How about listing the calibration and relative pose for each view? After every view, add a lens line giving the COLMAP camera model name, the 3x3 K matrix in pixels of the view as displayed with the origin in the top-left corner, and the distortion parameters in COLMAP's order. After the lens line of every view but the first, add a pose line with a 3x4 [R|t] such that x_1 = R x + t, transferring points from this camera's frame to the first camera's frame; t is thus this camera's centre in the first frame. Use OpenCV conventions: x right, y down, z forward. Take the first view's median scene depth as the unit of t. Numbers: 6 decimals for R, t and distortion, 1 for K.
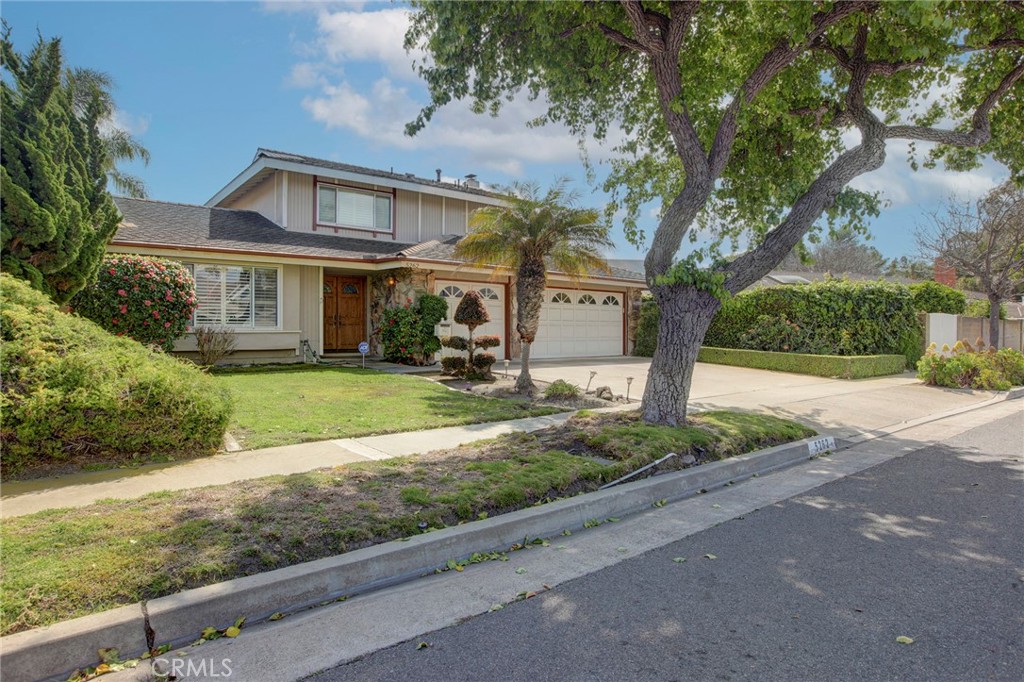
lens RADIAL K [[582.1, 0, 512.1], [0, 582.1, 337.3], [0, 0, 1]] dist [0.003904, 0.000810]
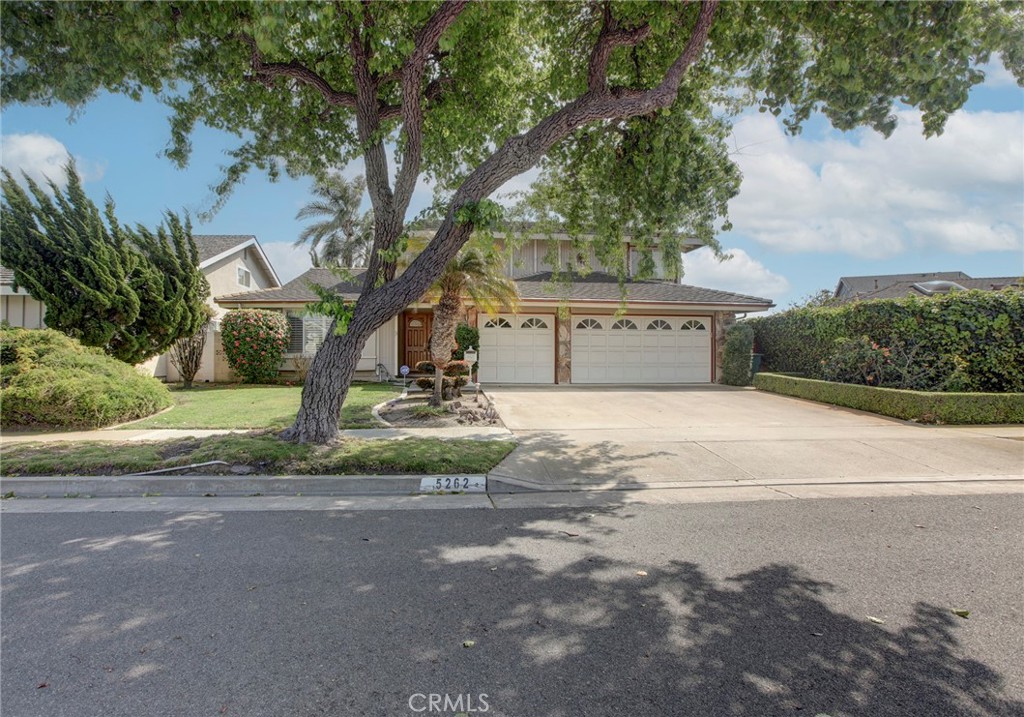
lens RADIAL K [[510.3, 0, 511.8], [0, 510.3, 358.4], [0, 0, 1]] dist [-0.003058, -0.000105]
pose [[0.824454, 0.002019, -0.565925, 0.460703], [-0.006746, 0.999958, -0.006260, -0.001757], [0.565888, 0.008979, 0.824433, 0.165434]]
